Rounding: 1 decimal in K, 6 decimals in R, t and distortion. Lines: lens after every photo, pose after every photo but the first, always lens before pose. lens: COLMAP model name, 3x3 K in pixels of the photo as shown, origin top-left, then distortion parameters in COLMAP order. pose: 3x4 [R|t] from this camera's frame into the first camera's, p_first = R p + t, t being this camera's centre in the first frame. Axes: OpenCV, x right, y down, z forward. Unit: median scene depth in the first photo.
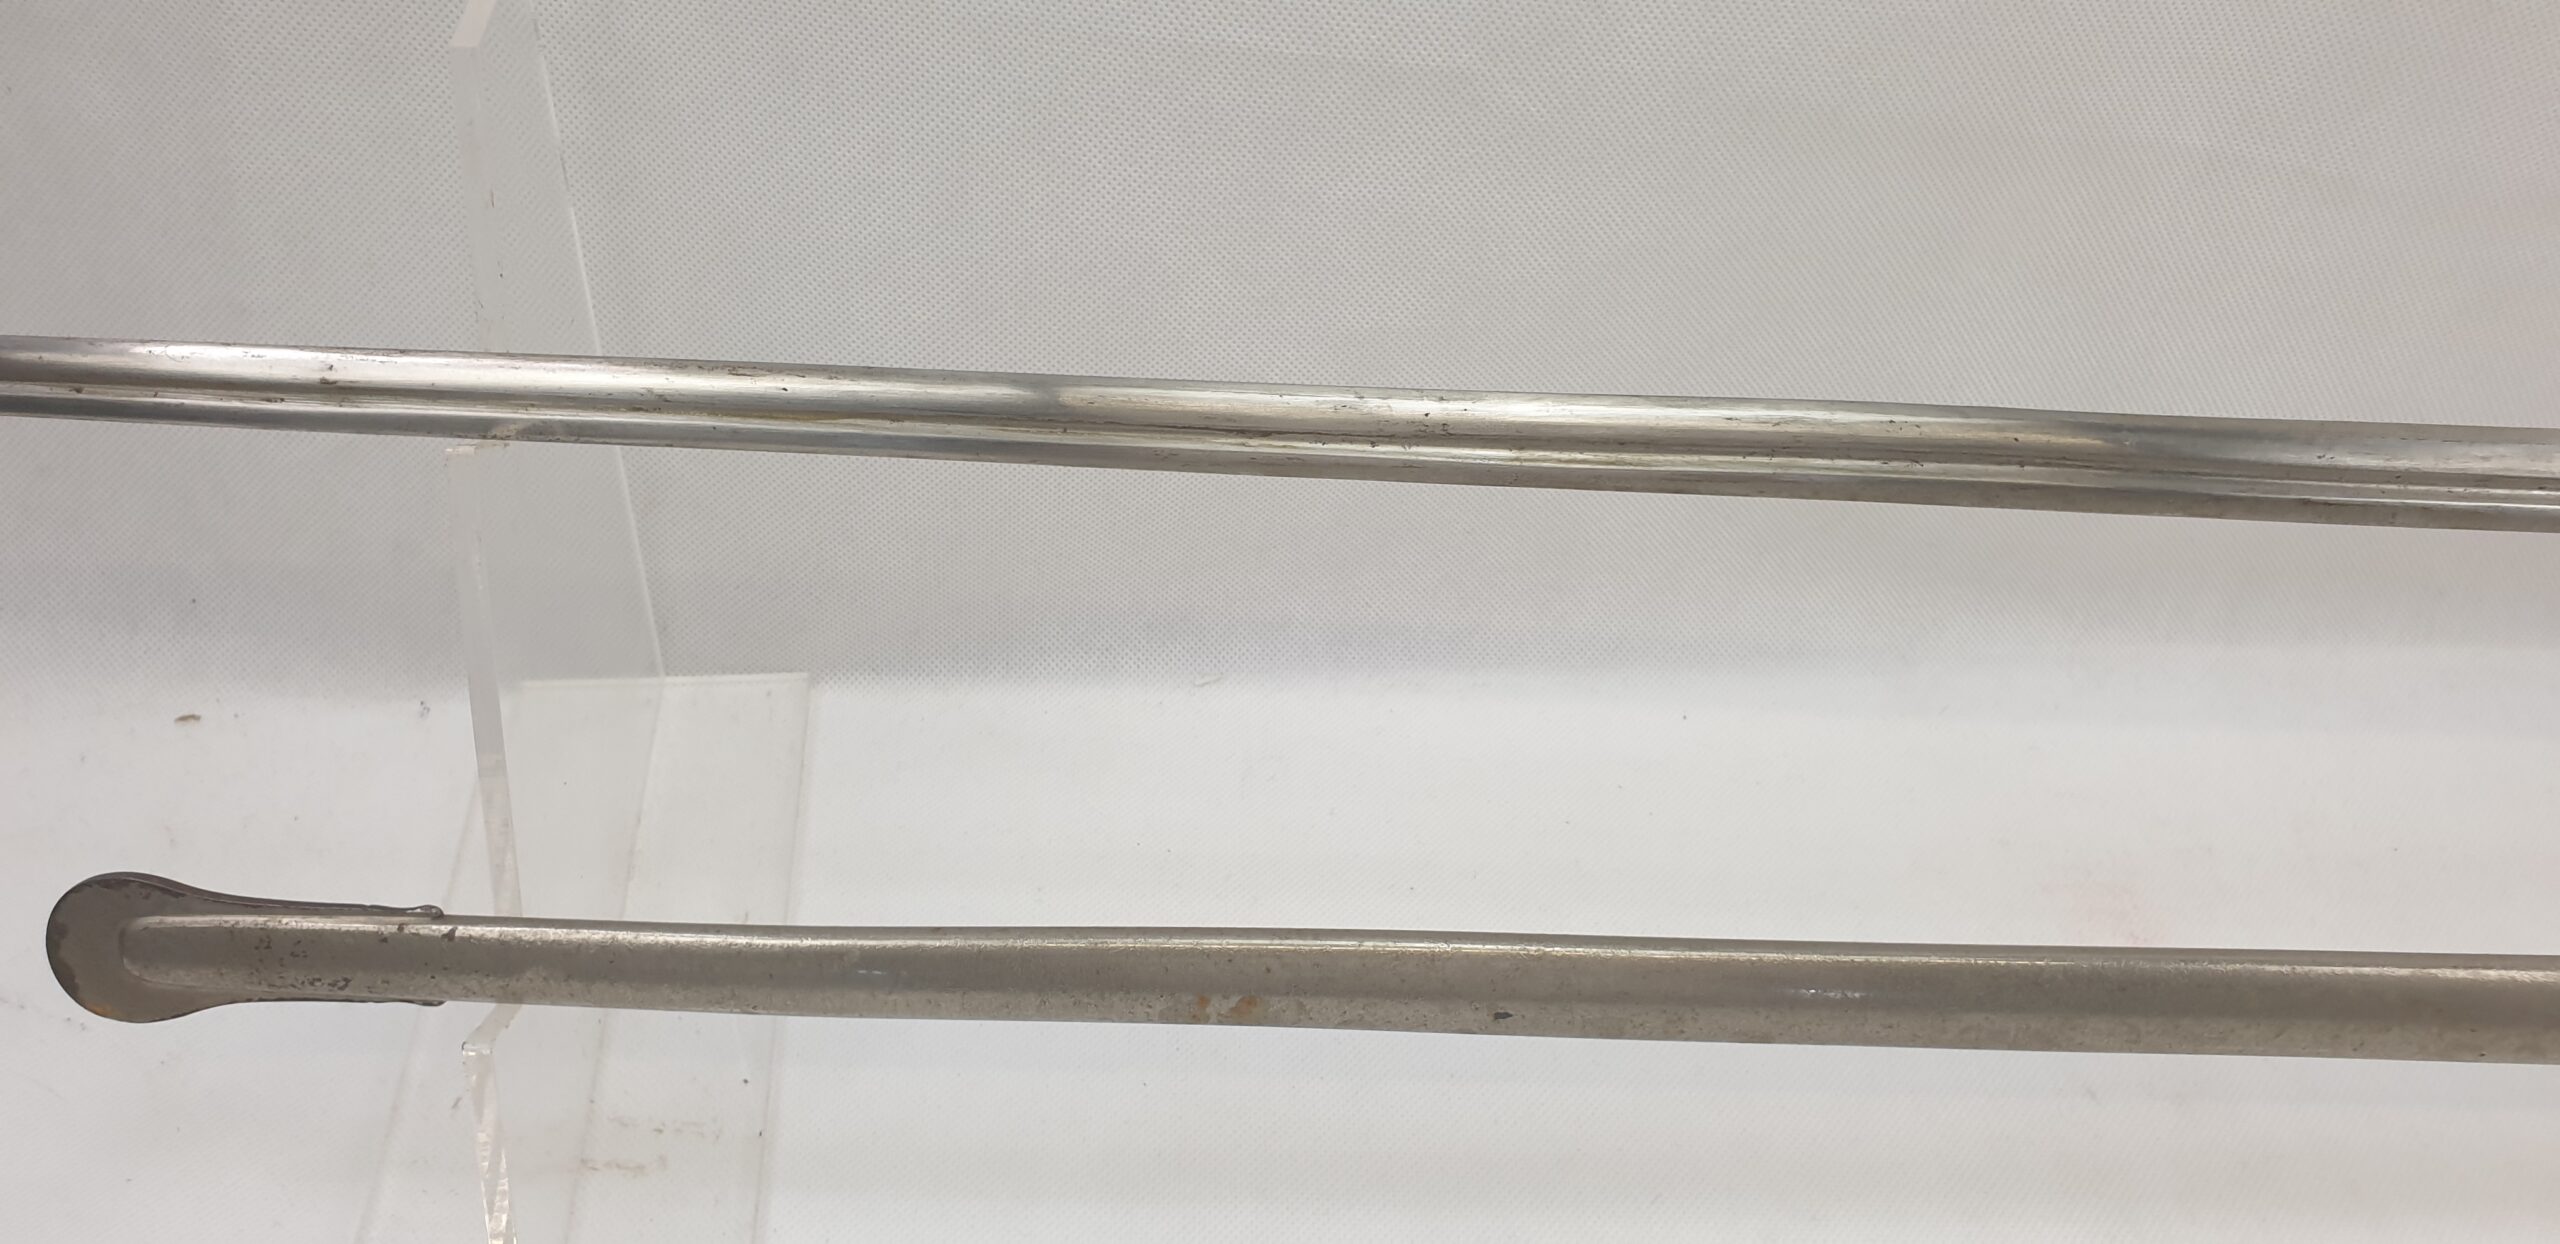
lens RADIAL K [[2010.5, 0, 1315.4], [0, 2010.5, 585.1], [0, 0, 1]] dist [0.030179, -0.045216]
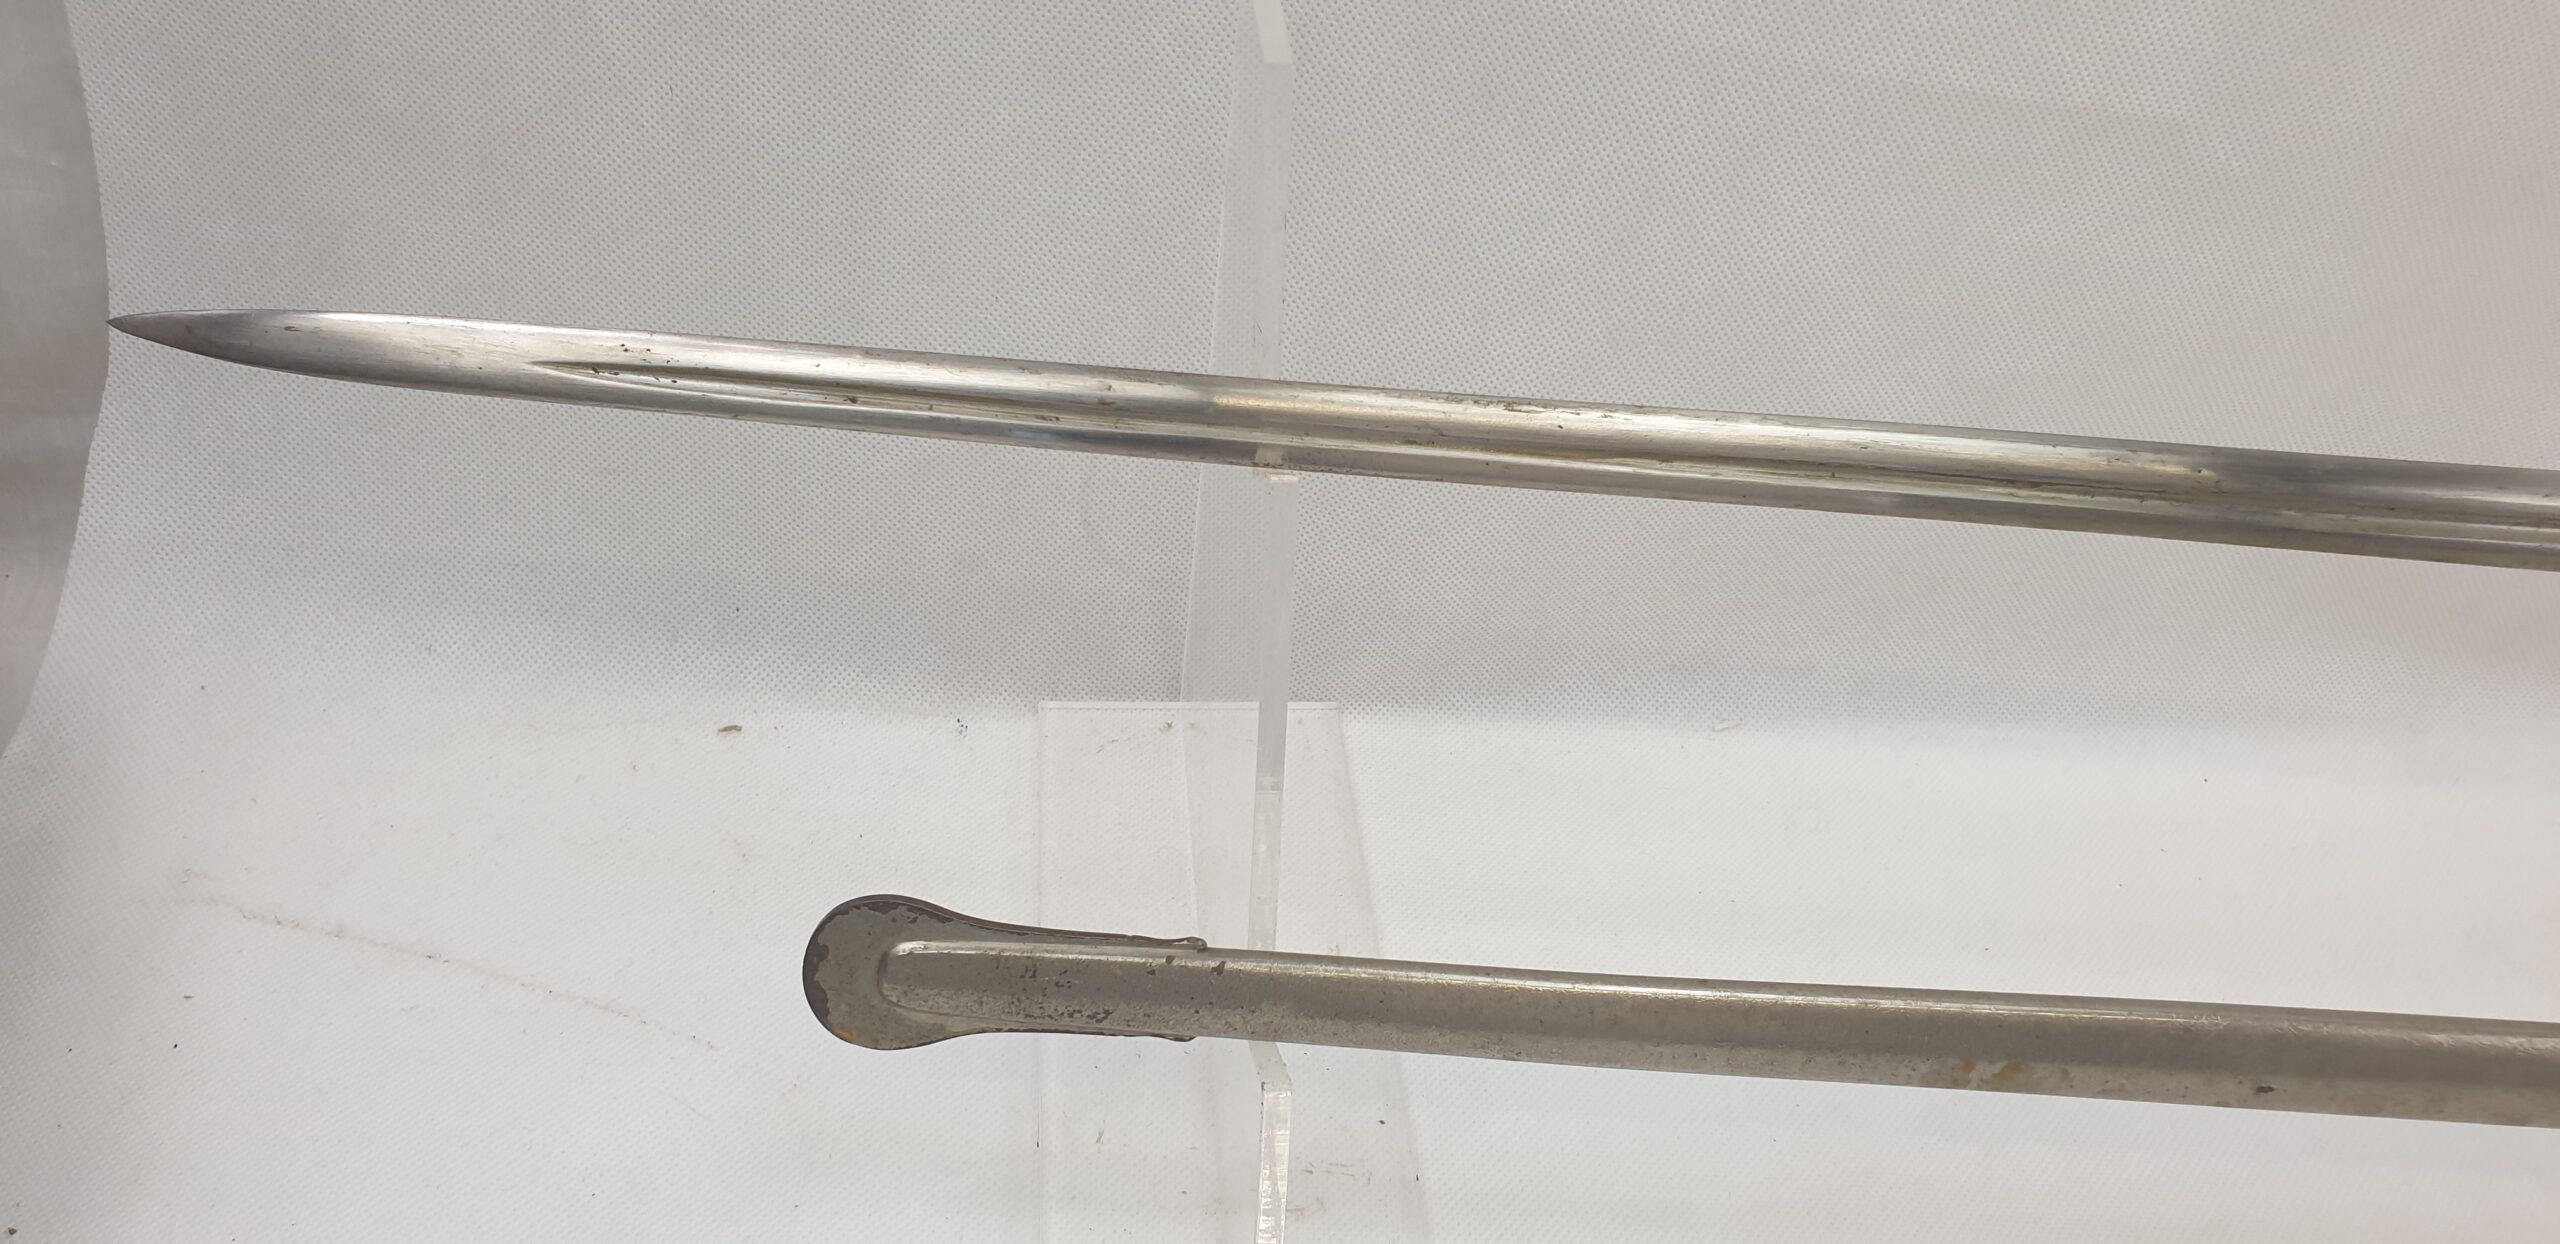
lens RADIAL K [[2010.5, 0, 1292.6], [0, 2010.5, 615.0], [0, 0, 1]] dist [0.030179, -0.045216]
pose [[0.999352, 0.035281, 0.007167, -0.387615], [-0.035301, 0.999373, 0.002744, -0.002383], [-0.007065, -0.002995, 0.999971, 0.023868]]
